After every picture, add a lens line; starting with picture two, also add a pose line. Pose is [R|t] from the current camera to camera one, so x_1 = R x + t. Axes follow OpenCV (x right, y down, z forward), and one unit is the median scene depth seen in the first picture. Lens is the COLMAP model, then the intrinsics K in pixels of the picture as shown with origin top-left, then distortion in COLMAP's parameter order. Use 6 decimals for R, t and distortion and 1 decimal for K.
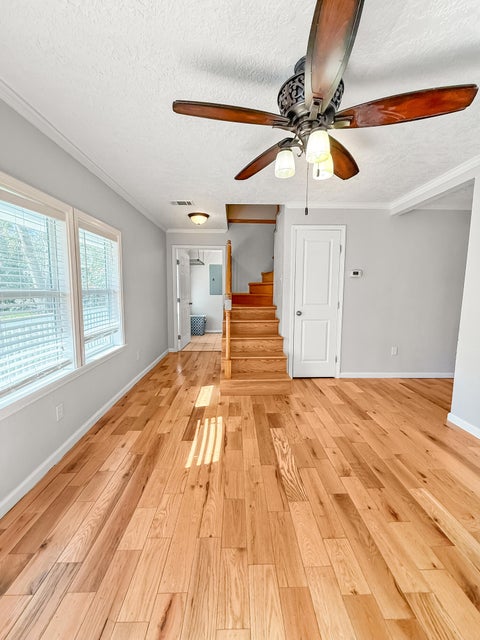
lens RADIAL K [[260.2, 0, 241.2], [0, 260.2, 318.4], [0, 0, 1]] dist [-0.002802, 0.000368]
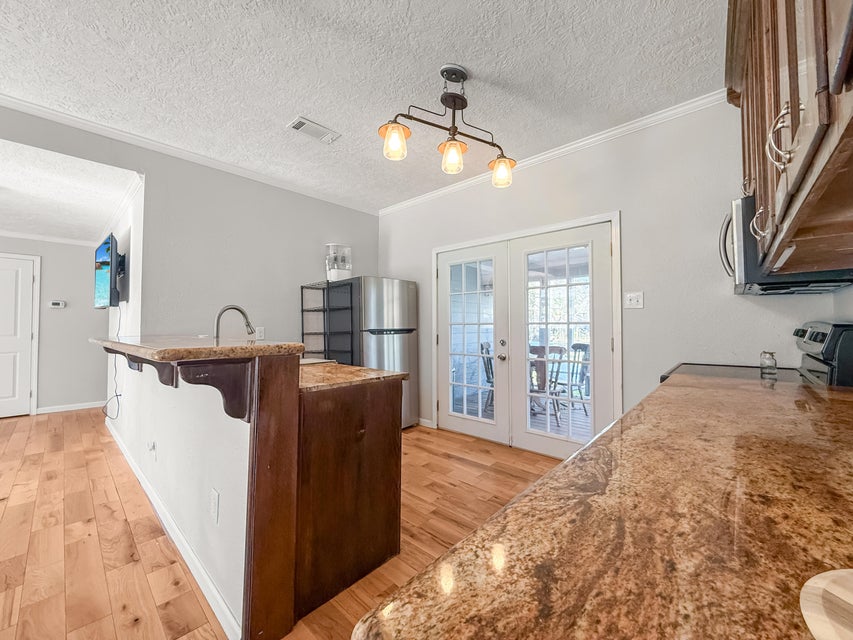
lens RADIAL K [[346.8, 0, 427.1], [0, 346.8, 324.9], [0, 0, 1]] dist [-0.002802, 0.000368]
pose [[0.708042, 0.007624, 0.706129, 0.724527], [0.078589, 0.992879, -0.089522, 0.196828], [-0.701783, 0.118879, 0.702401, -1.331887]]
